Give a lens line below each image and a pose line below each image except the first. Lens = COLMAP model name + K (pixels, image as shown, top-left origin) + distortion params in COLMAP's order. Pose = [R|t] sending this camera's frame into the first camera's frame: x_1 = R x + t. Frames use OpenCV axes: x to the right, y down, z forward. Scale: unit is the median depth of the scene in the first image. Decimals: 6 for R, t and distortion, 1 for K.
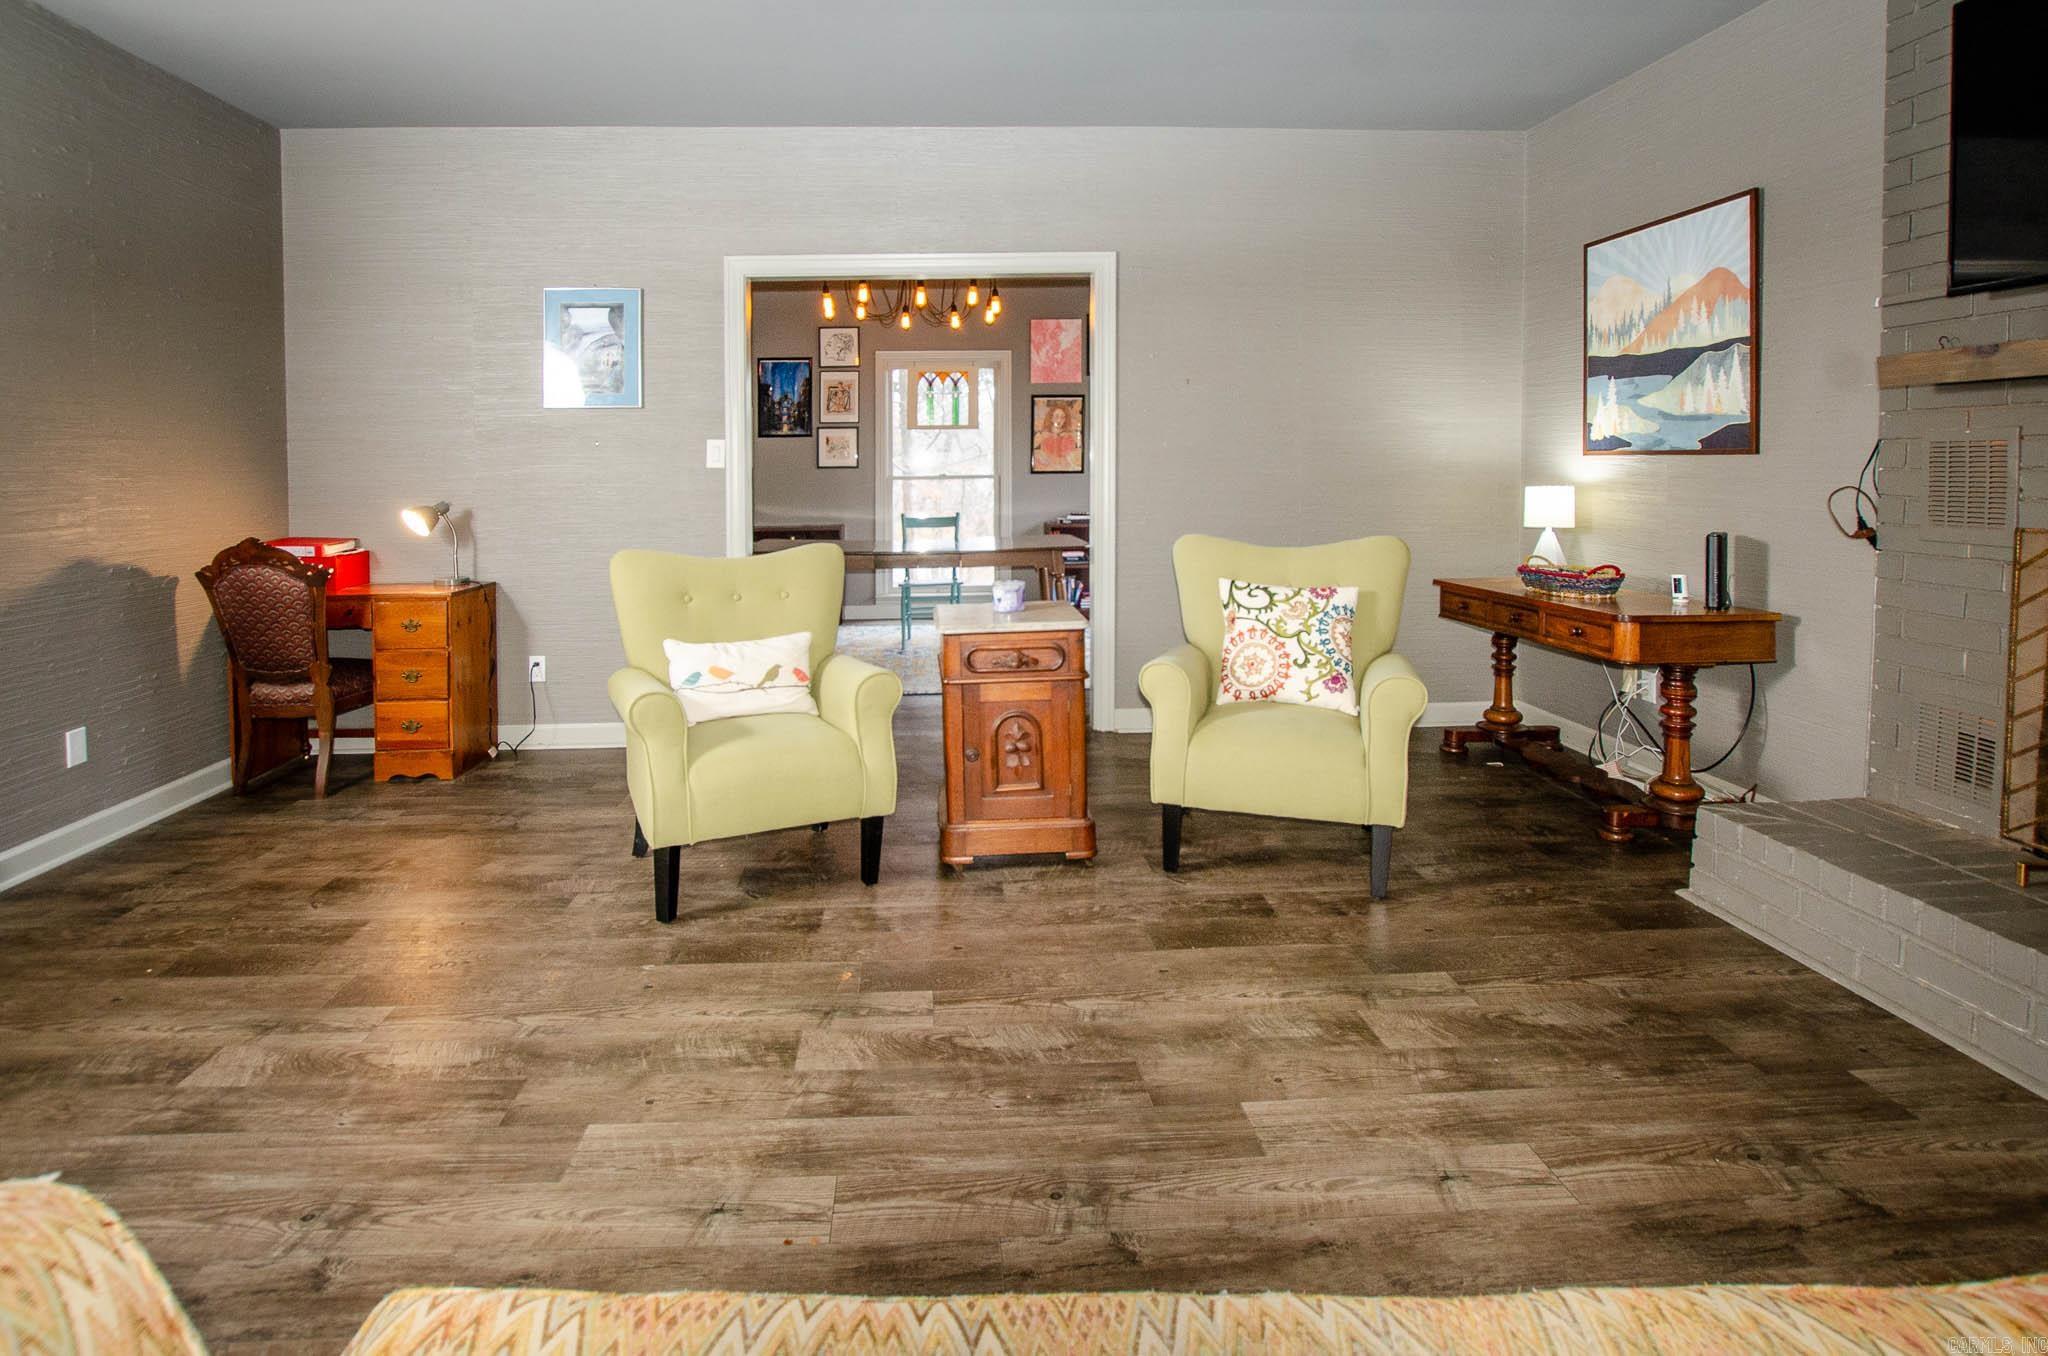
lens RADIAL K [[1019.9, 0, 955.6], [0, 1019.9, 493.2], [0, 0, 1]] dist [-0.004388, -0.000917]
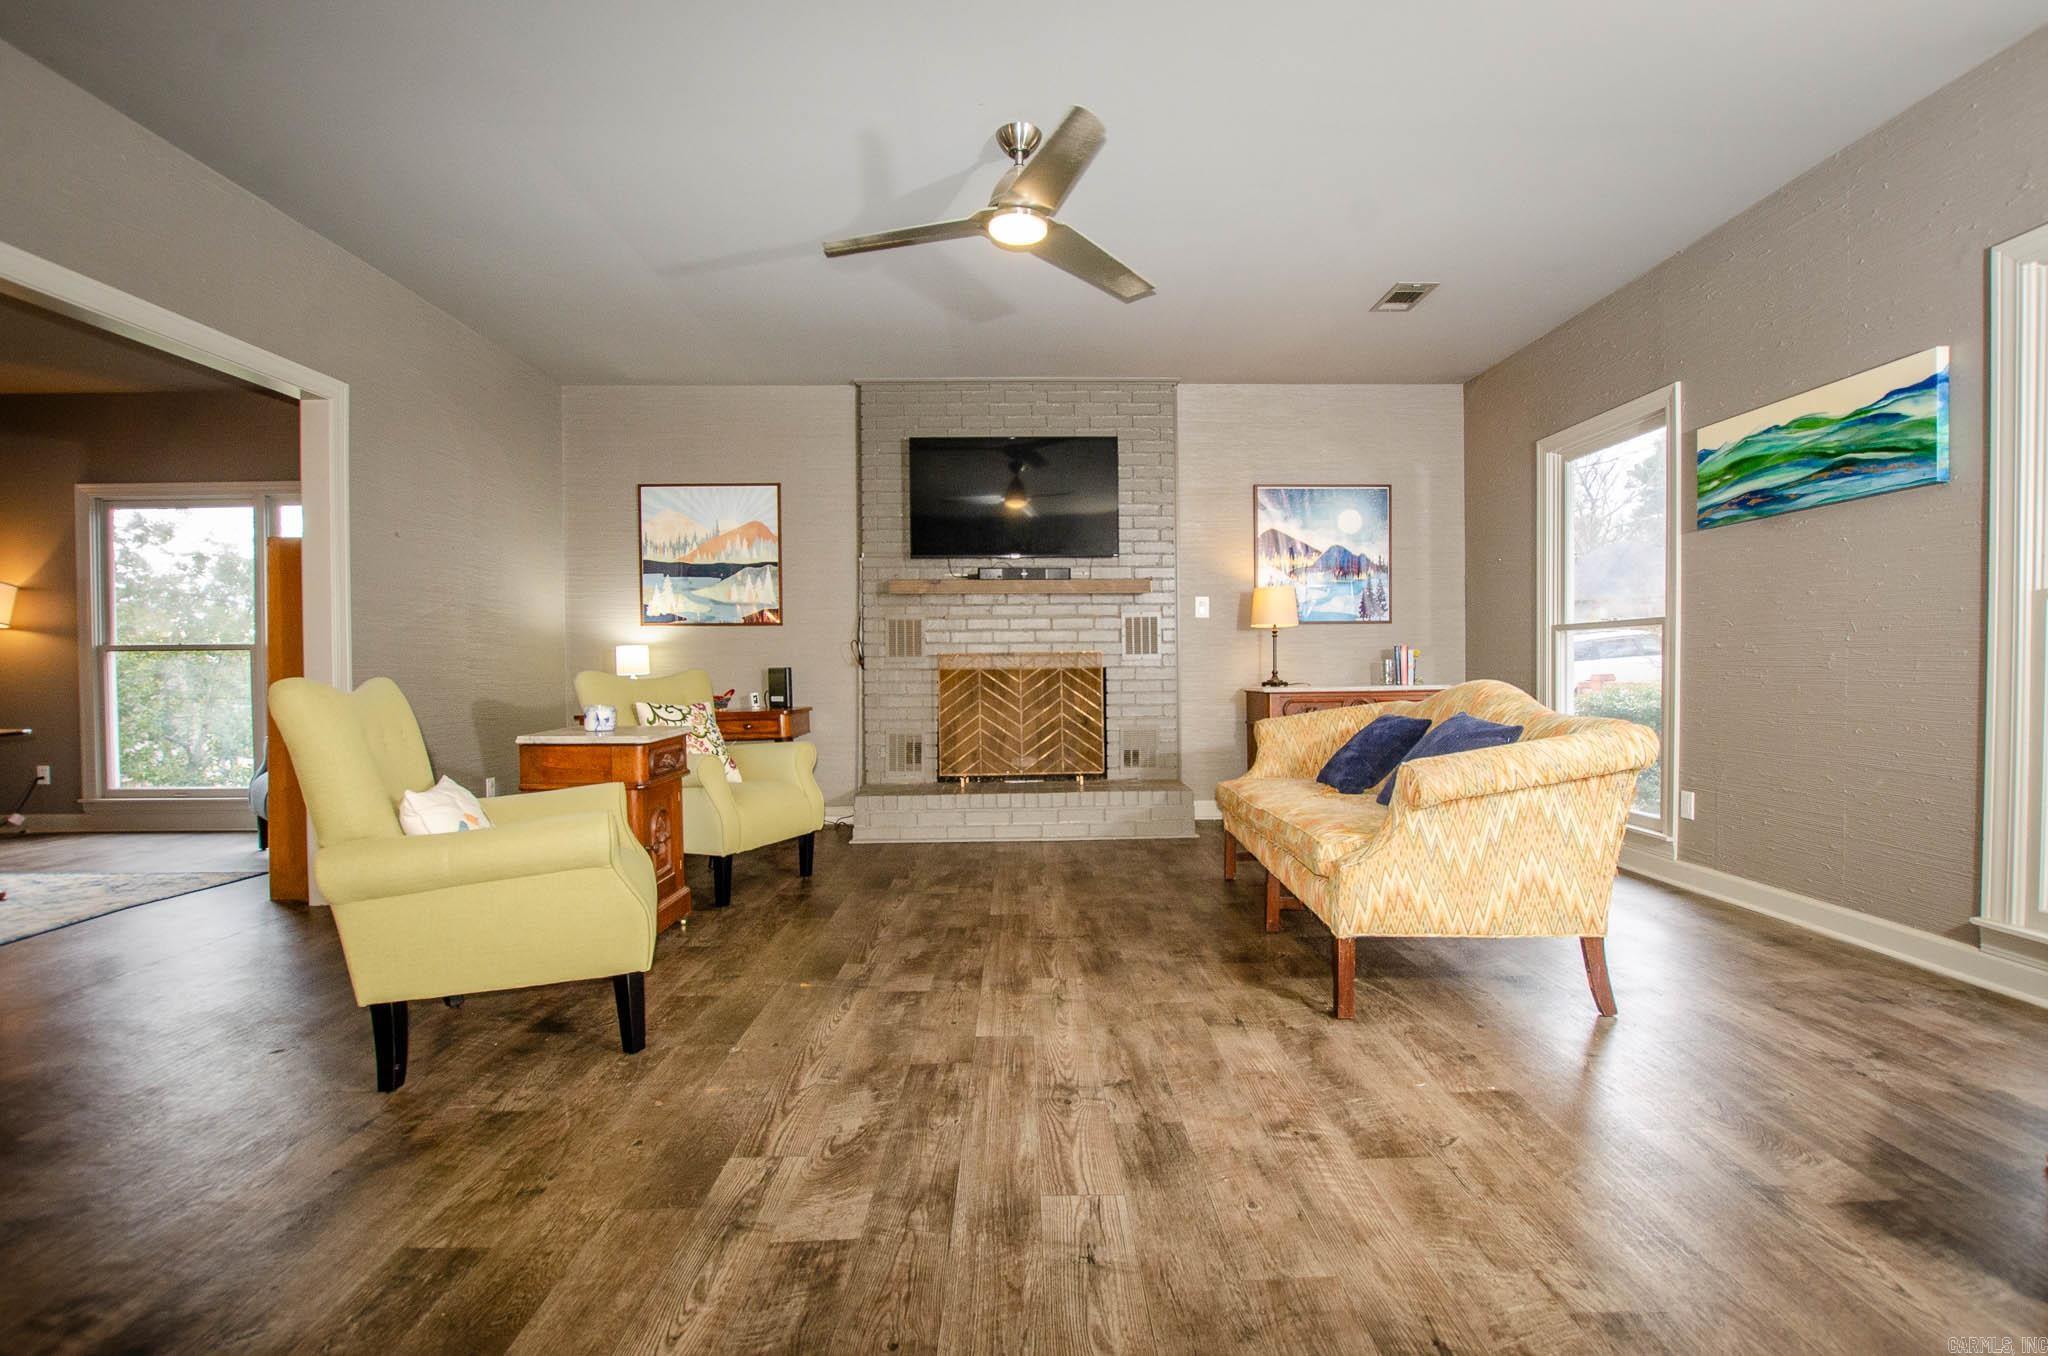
lens RADIAL K [[919.0, 0, 1062.2], [0, 919.0, 672.8], [0, 0, 1]] dist [-0.028732, 0.009991]
pose [[0.015197, 0.001062, 0.999884, -0.863093], [0.034745, 0.999395, -0.001589, 0.066852], [-0.999281, 0.034765, 0.015151, 0.448660]]
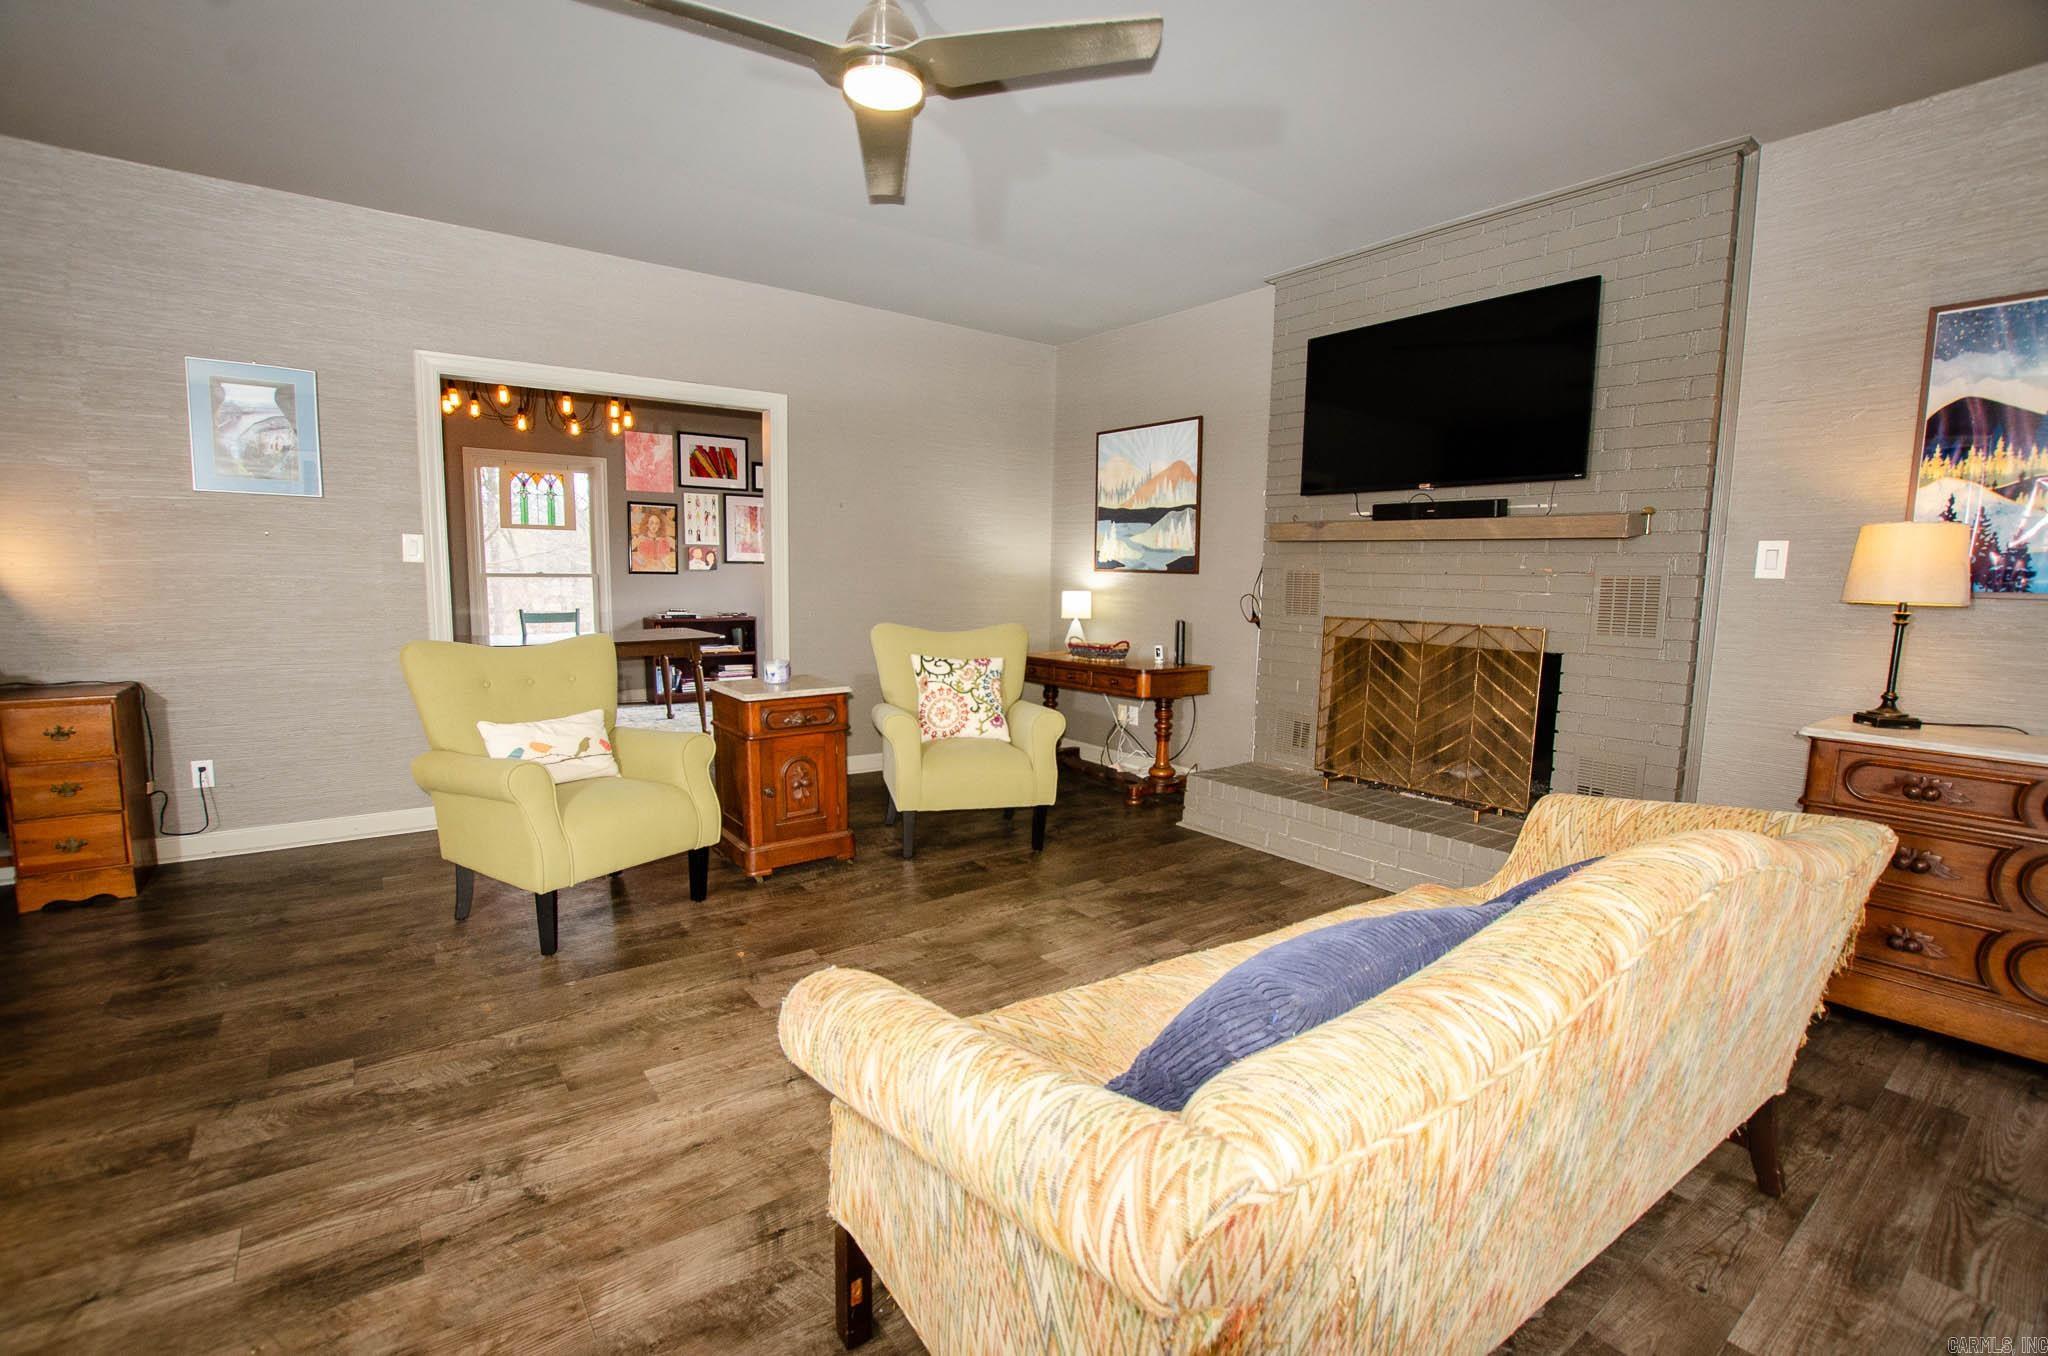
lens RADIAL K [[899.5, 0, 1018.1], [0, 899.5, 684.7], [0, 0, 1]] dist [-0.034289, 0.005976]
pose [[0.829220, -0.043115, 0.557257, -0.305436], [-0.012948, 0.995271, 0.096271, 0.004749], [-0.558772, -0.087045, 0.824740, -0.092793]]
